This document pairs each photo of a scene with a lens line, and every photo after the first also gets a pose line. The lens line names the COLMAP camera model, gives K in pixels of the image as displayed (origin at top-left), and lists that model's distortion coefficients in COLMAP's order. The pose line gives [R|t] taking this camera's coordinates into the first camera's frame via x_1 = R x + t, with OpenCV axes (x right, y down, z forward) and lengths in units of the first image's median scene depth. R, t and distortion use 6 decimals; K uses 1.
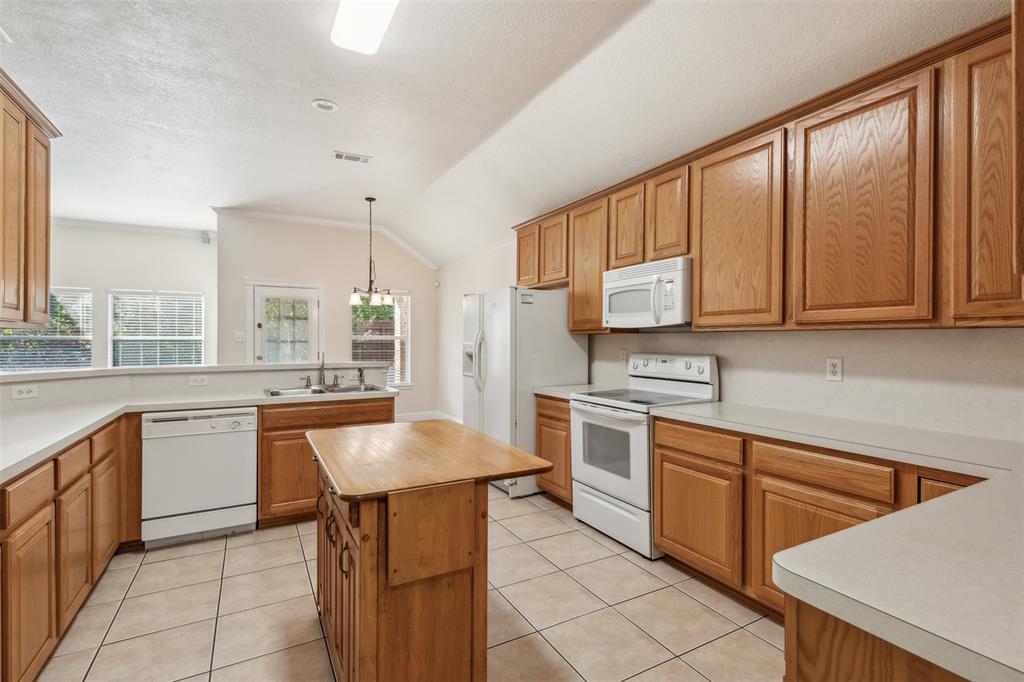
lens RADIAL K [[485.6, 0, 514.5], [0, 485.6, 342.4], [0, 0, 1]] dist [0.008867, -0.002448]
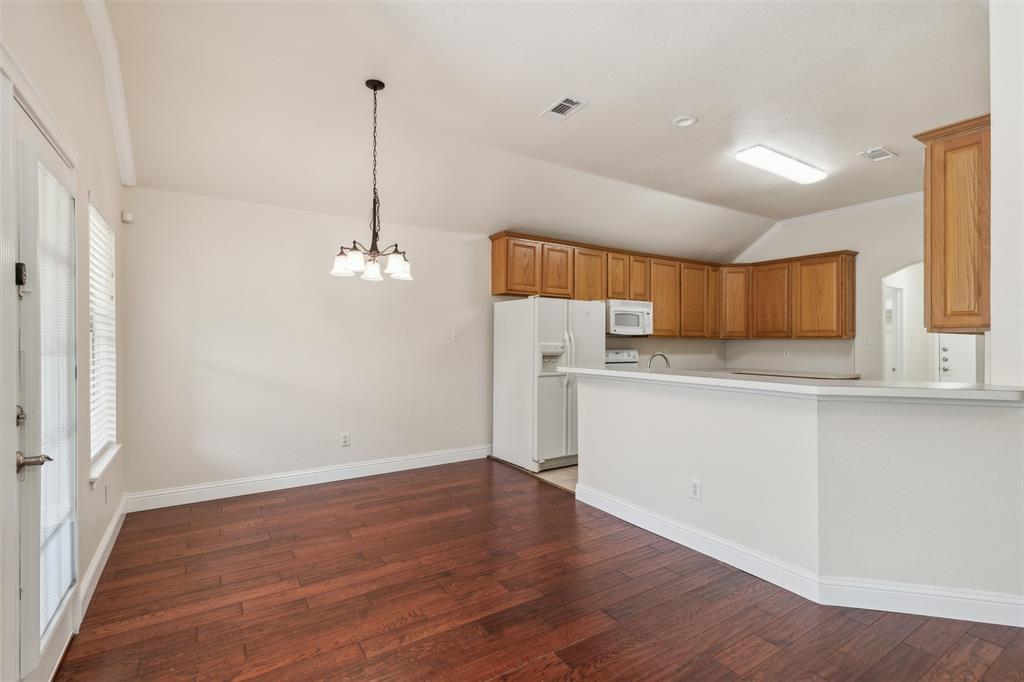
lens RADIAL K [[485.6, 0, 523.2], [0, 485.6, 341.2], [0, 0, 1]] dist [0.008867, -0.002448]
pose [[-0.088183, -0.003656, 0.996098, -1.434793], [-0.005872, 0.999978, 0.003150, -0.010141], [-0.996087, -0.005572, -0.088202, 1.466402]]
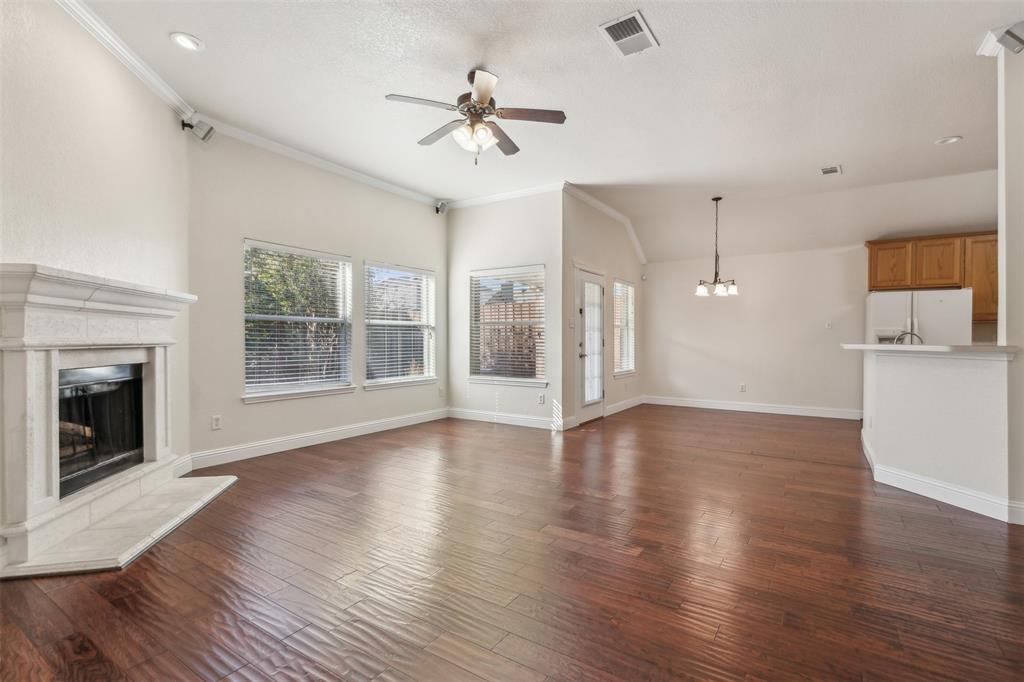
lens RADIAL K [[485.6, 0, 509.8], [0, 485.6, 344.9], [0, 0, 1]] dist [0.008867, -0.002448]
pose [[0.883058, -0.006713, 0.469217, -2.043203], [-0.001253, 0.999860, 0.016662, 0.030612], [-0.469263, -0.015301, 0.882926, 0.407548]]
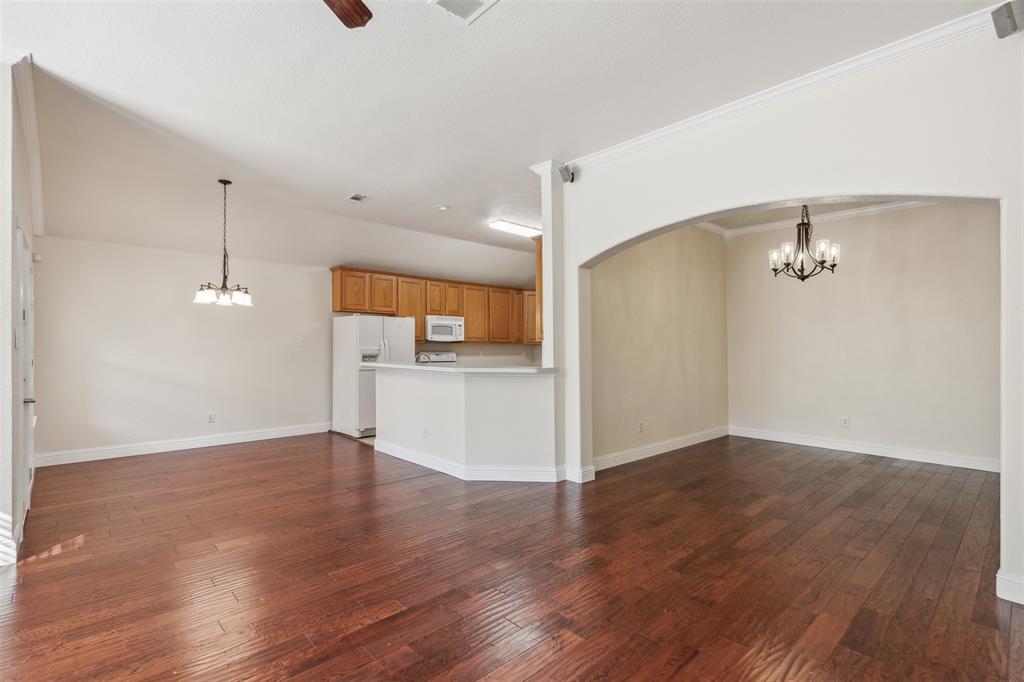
lens RADIAL K [[485.6, 0, 520.1], [0, 485.6, 346.4], [0, 0, 1]] dist [0.008867, -0.002448]
pose [[-0.257562, -0.005267, 0.966247, -2.110551], [-0.007682, 0.999965, 0.003403, -0.014656], [-0.966231, -0.006547, -0.257594, 1.192038]]
